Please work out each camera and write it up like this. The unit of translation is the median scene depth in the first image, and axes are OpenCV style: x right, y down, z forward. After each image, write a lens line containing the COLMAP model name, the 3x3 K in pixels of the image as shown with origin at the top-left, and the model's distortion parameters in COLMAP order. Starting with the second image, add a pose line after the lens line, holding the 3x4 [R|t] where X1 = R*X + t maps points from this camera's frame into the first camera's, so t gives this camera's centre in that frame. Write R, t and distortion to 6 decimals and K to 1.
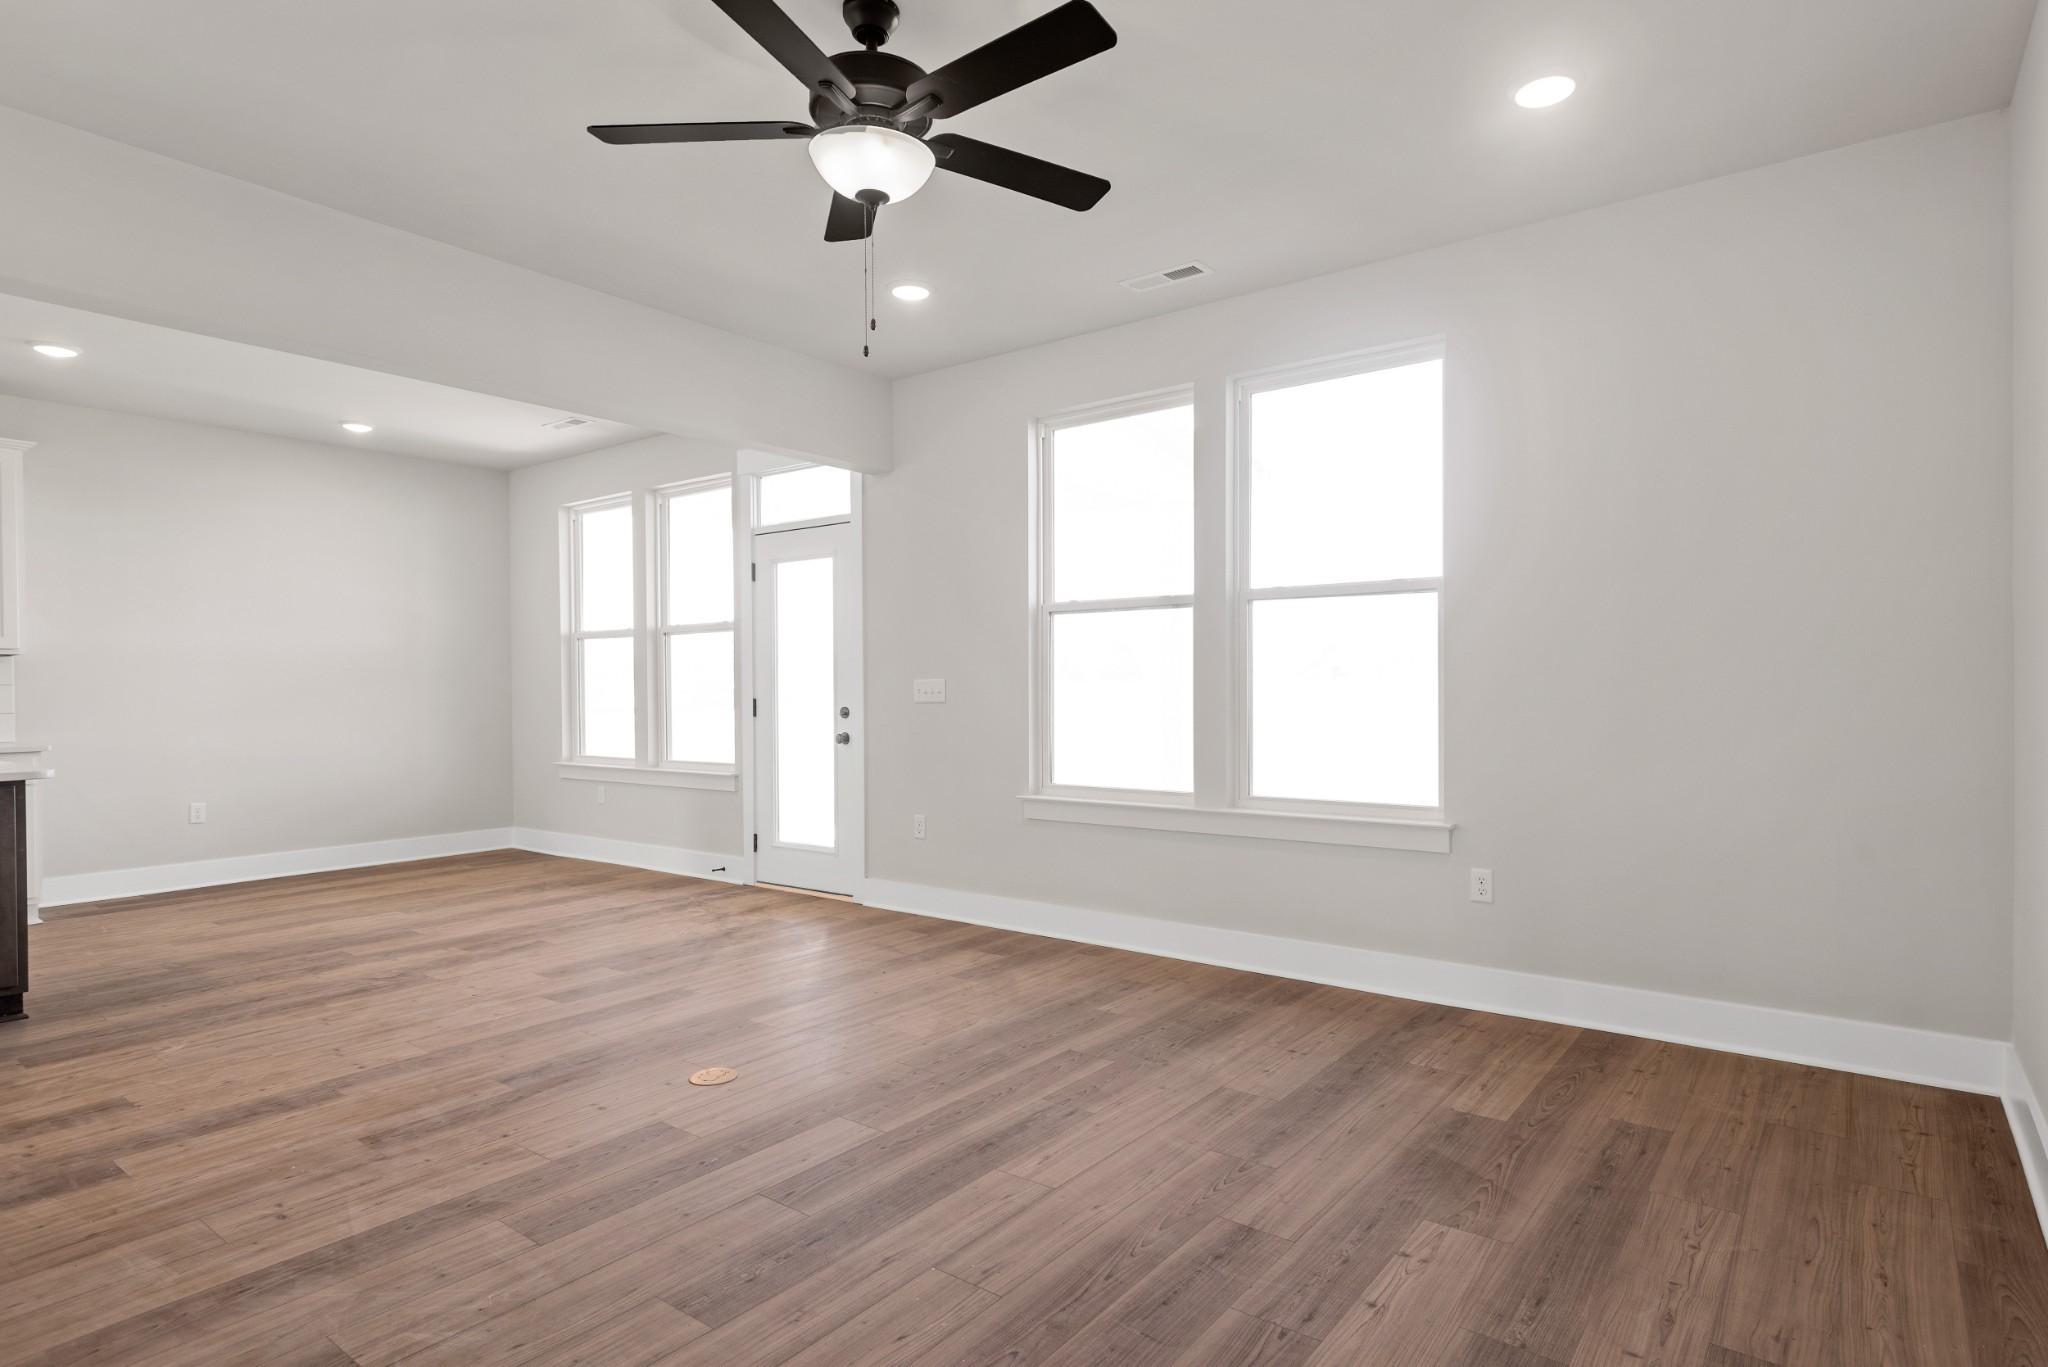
lens RADIAL K [[1086.2, 0, 1046.0], [0, 1086.2, 700.4], [0, 0, 1]] dist [0.022406, -0.009099]
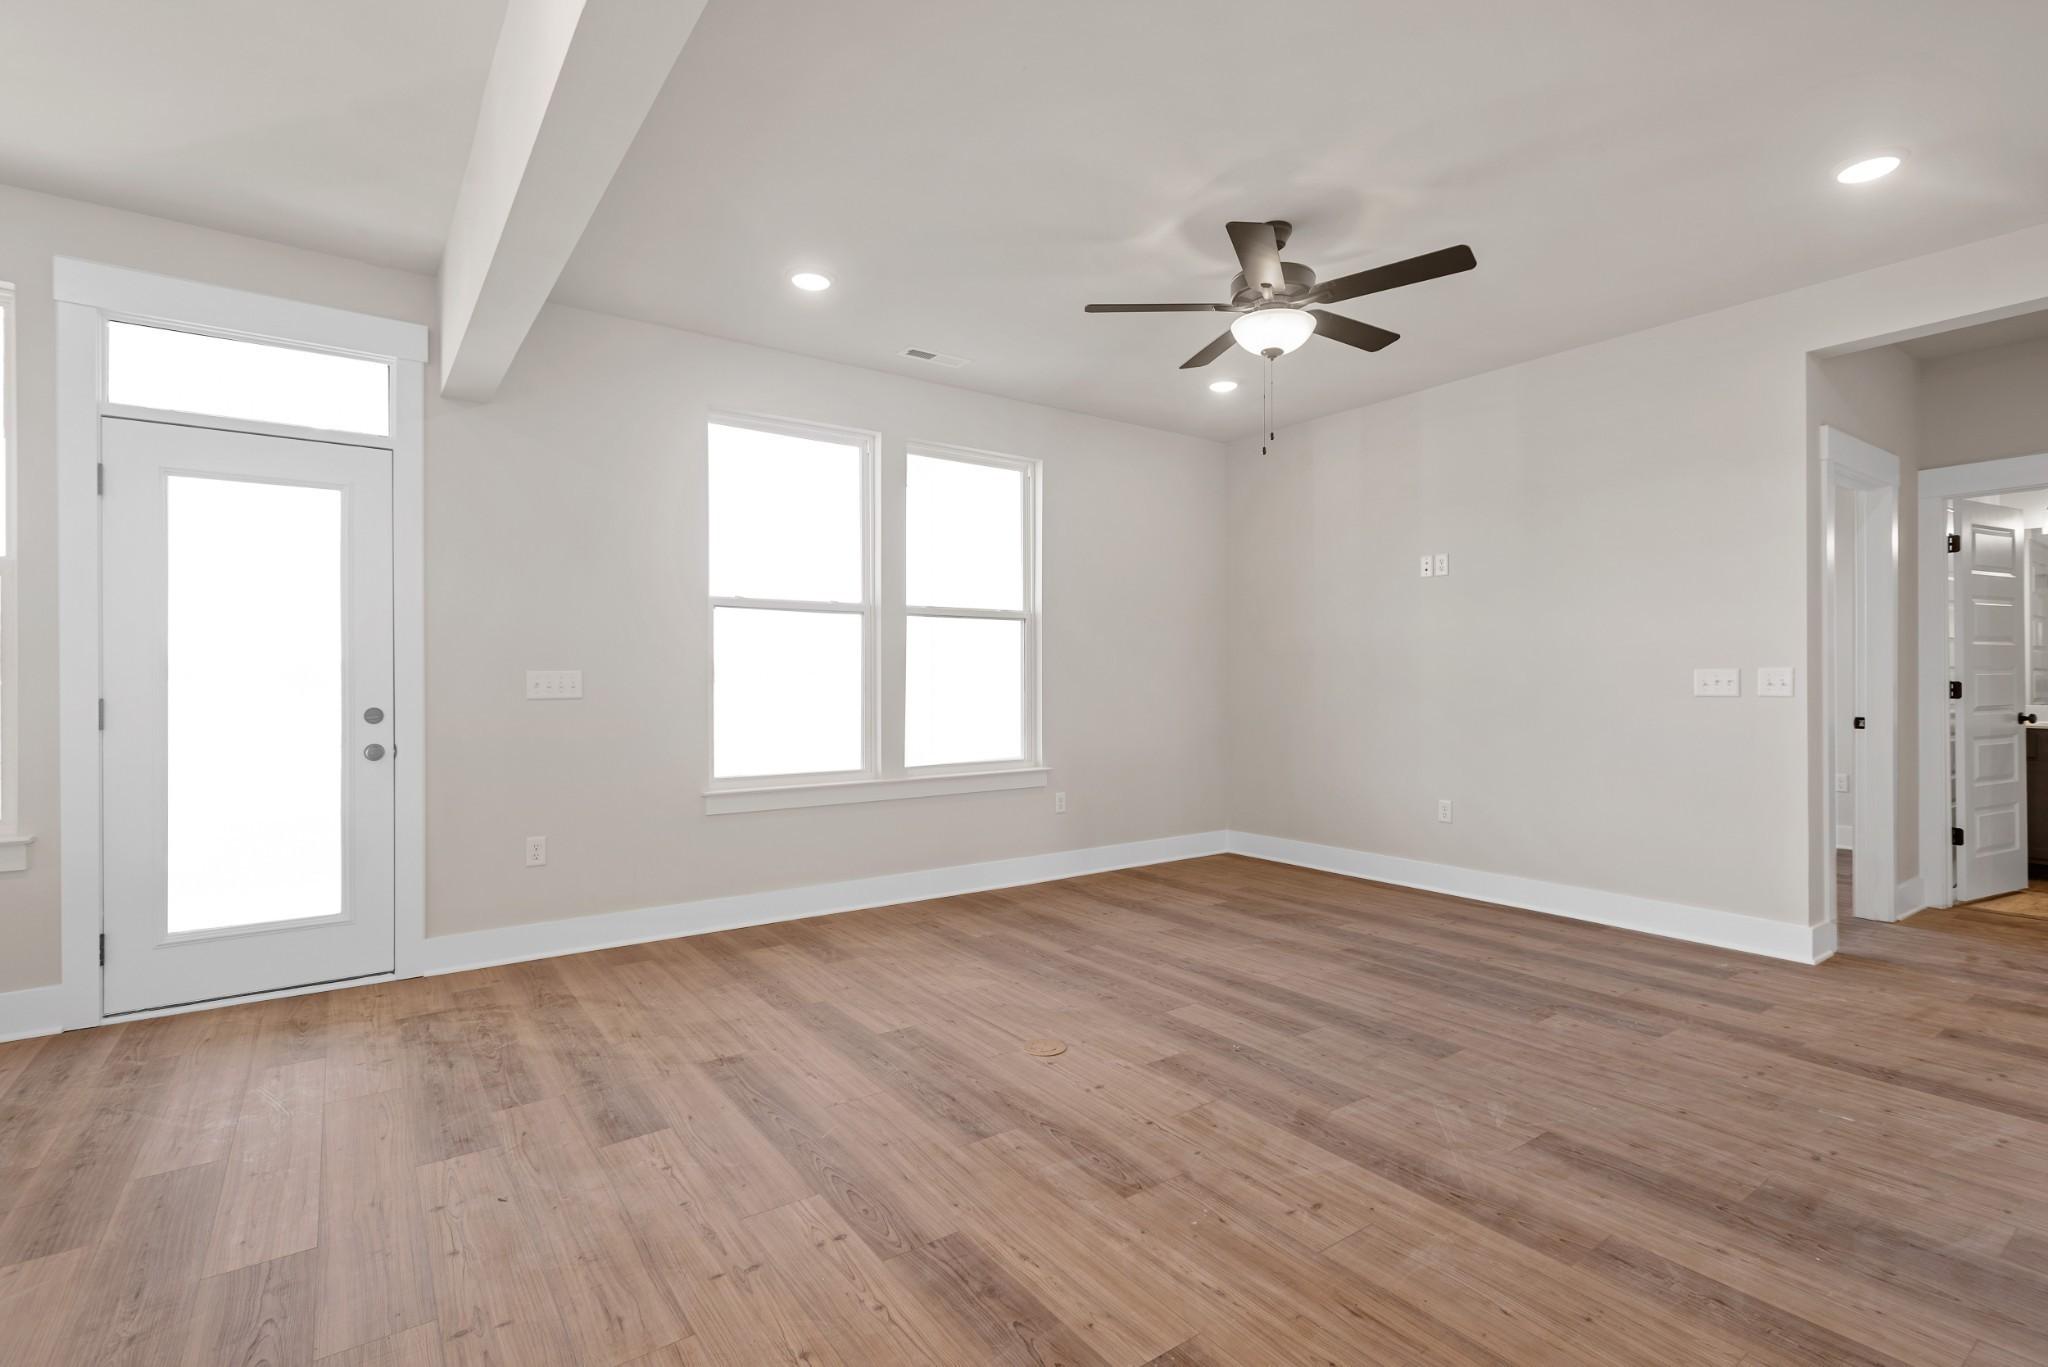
lens RADIAL K [[961.4, 0, 1038.0], [0, 961.4, 681.2], [0, 0, 1]] dist [0.011144, -0.001473]
pose [[0.290780, 0.006119, 0.956770, -0.953788], [0.013163, 0.999859, -0.010395, 0.001504], [-0.956699, 0.015616, 0.290659, 0.582416]]
